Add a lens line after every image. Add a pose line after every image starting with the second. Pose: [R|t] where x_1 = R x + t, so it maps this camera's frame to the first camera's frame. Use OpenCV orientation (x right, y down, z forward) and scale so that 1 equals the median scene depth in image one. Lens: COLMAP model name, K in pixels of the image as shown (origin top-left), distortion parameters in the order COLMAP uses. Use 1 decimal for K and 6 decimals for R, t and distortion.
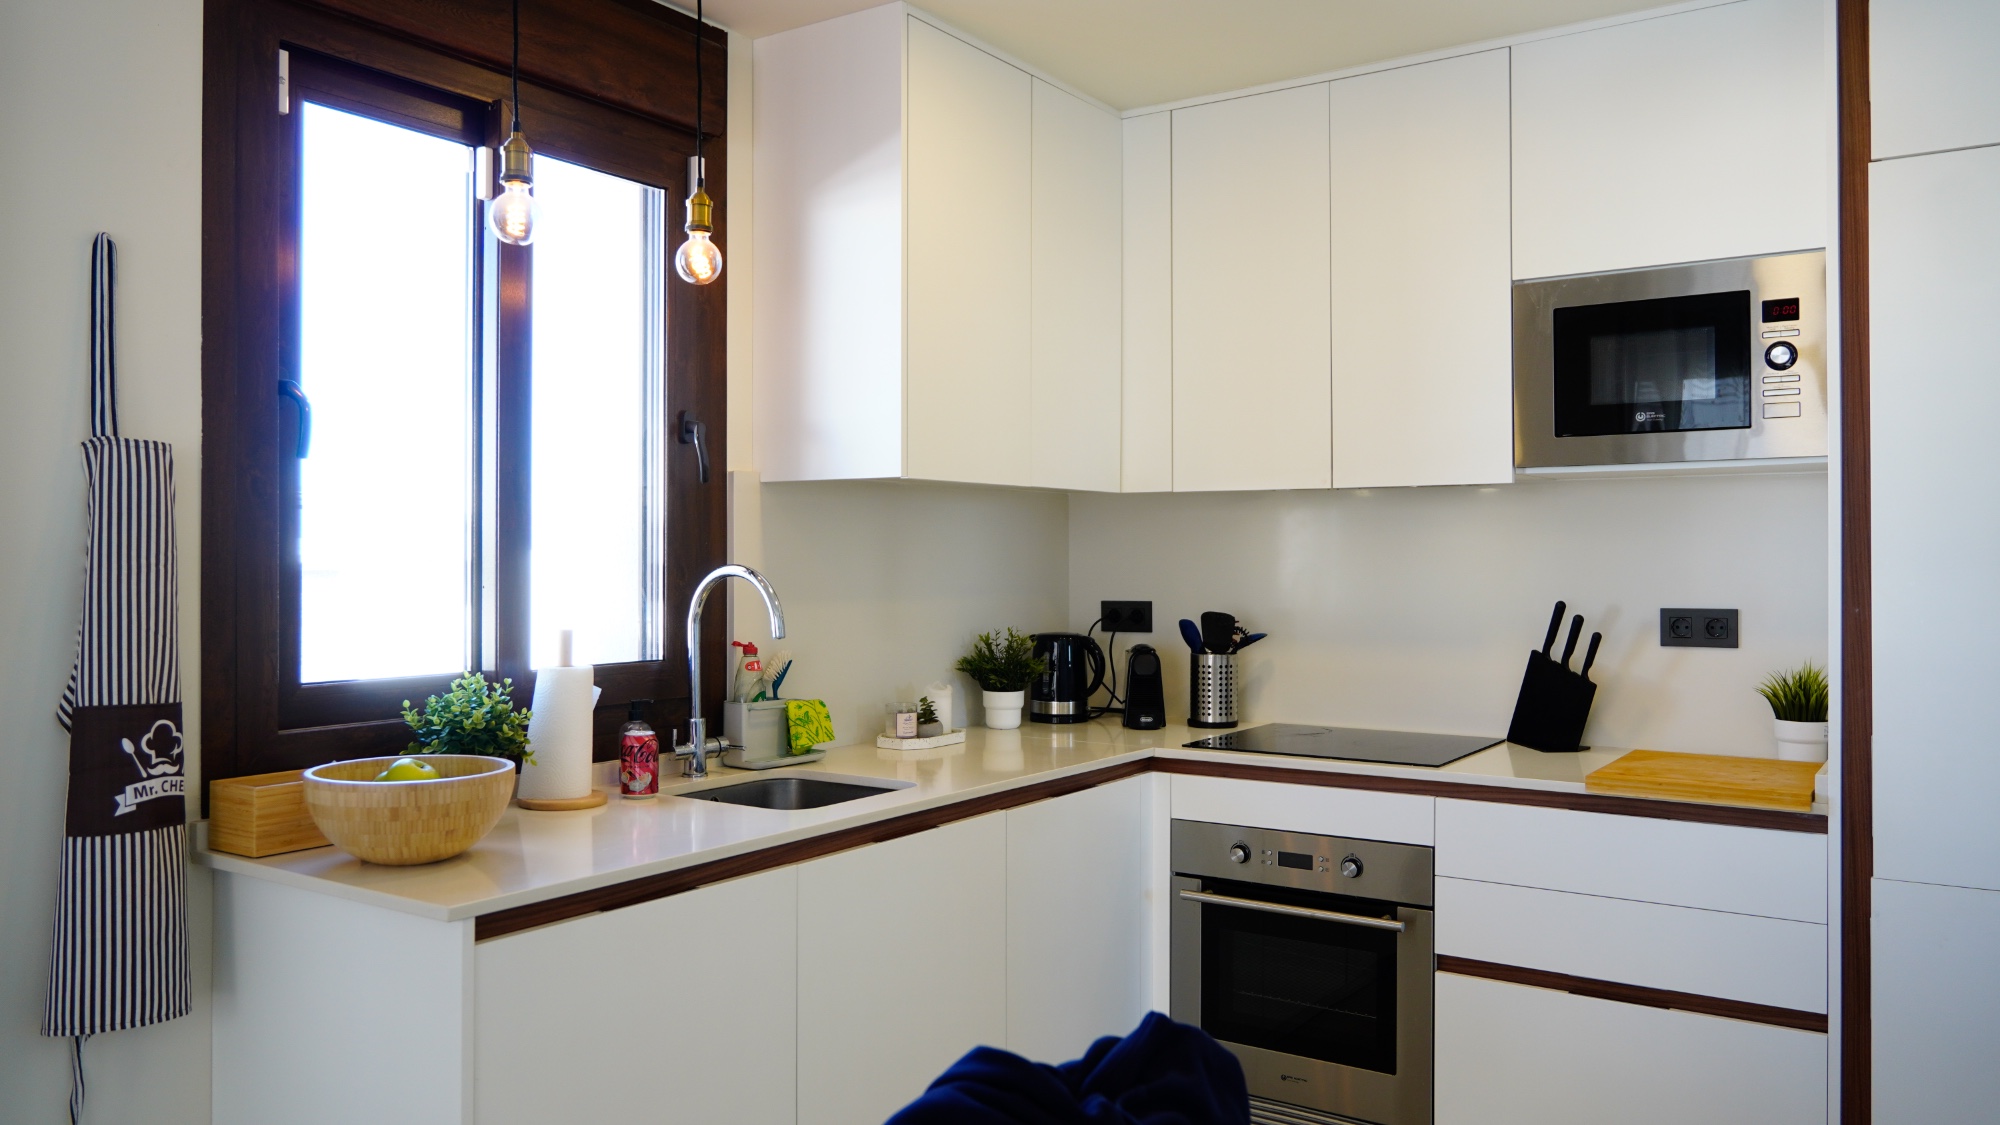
lens RADIAL K [[1473.9, 0, 1000.0], [0, 1473.9, 562.5], [0, 0, 1]] dist [-0.014773, 0.000252]
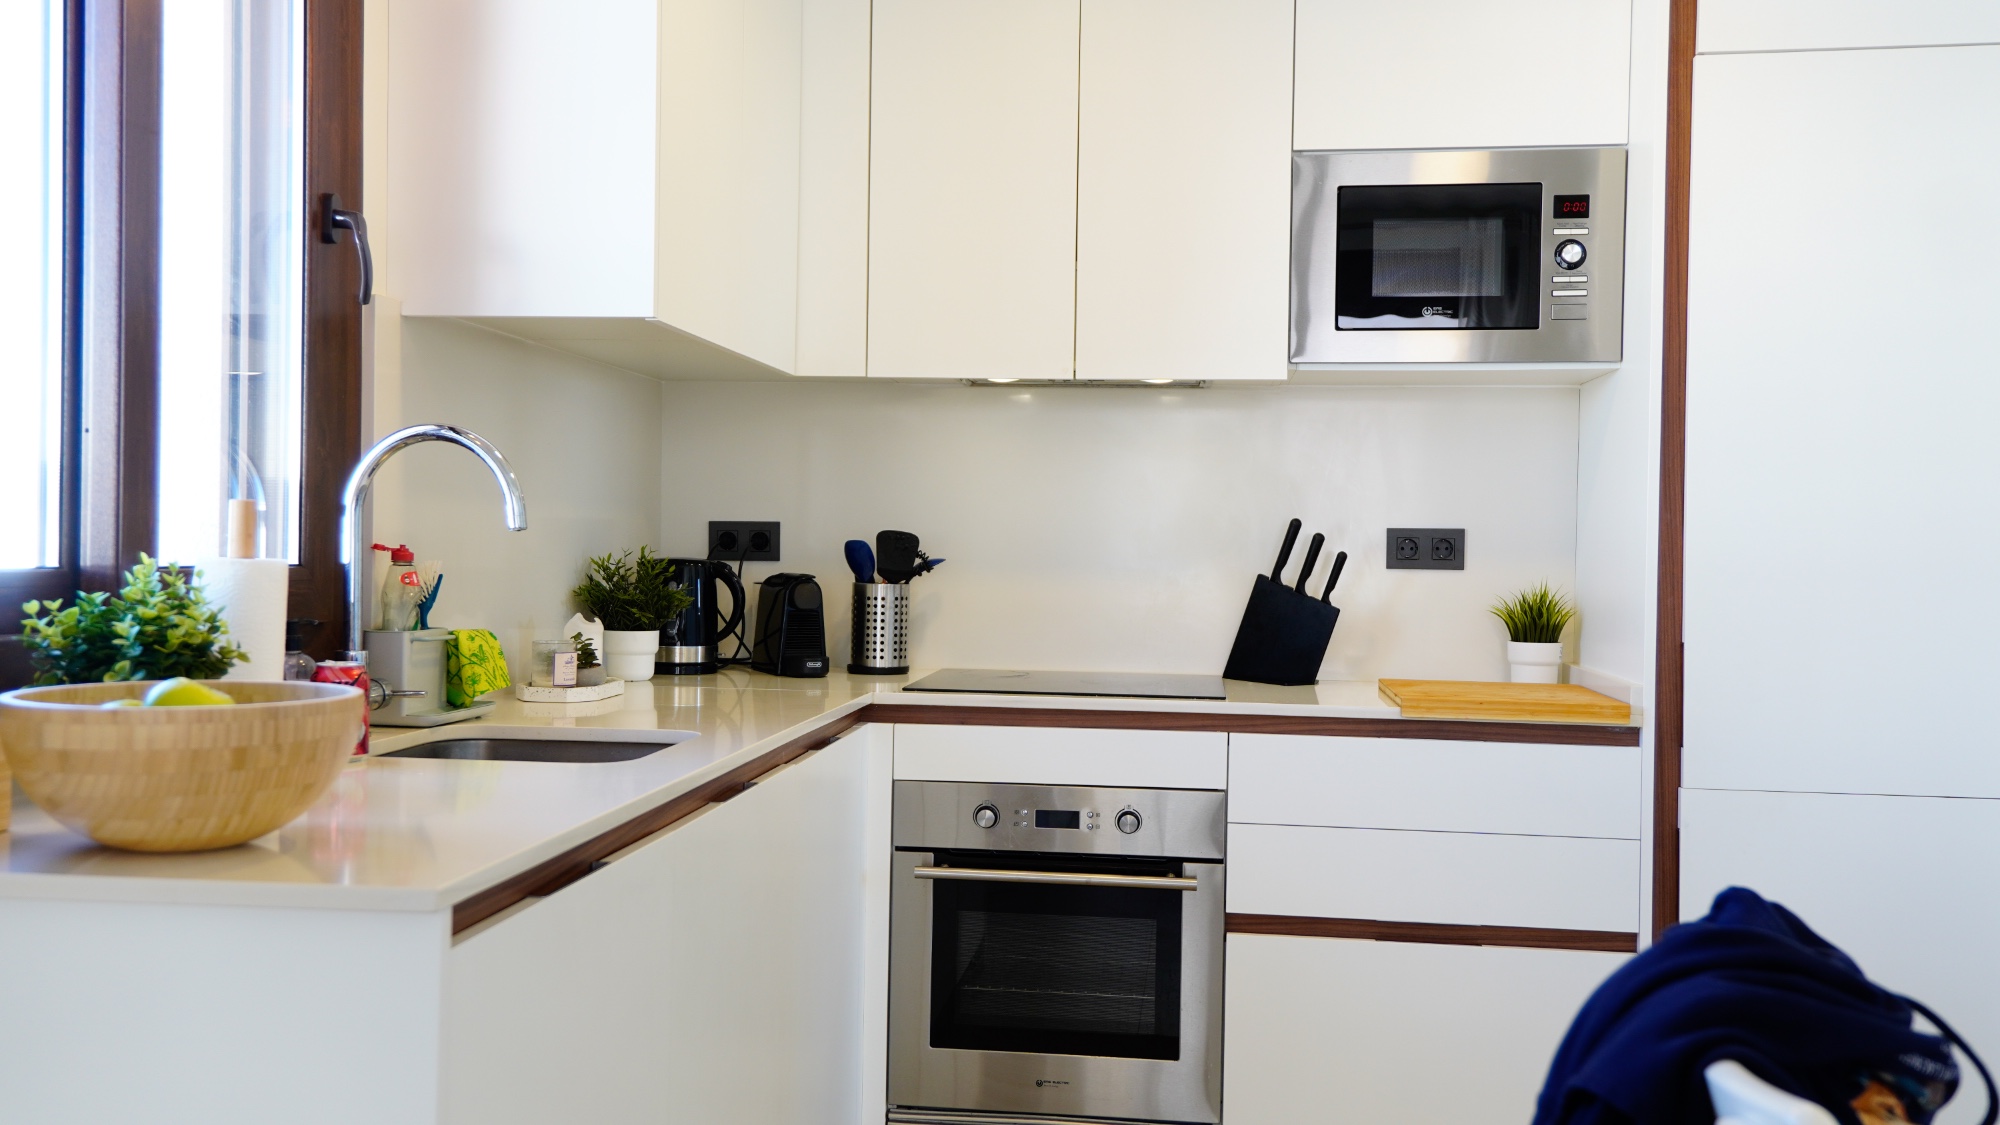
lens RADIAL K [[1742.8, 0, 1000.0], [0, 1742.8, 562.5], [0, 0, 1]] dist [0.005666, 0.002533]
pose [[0.891597, 0.008506, 0.452751, -0.275966], [-0.014127, 0.999859, 0.009035, 0.048374], [-0.452610, -0.014452, 0.891591, 0.134788]]
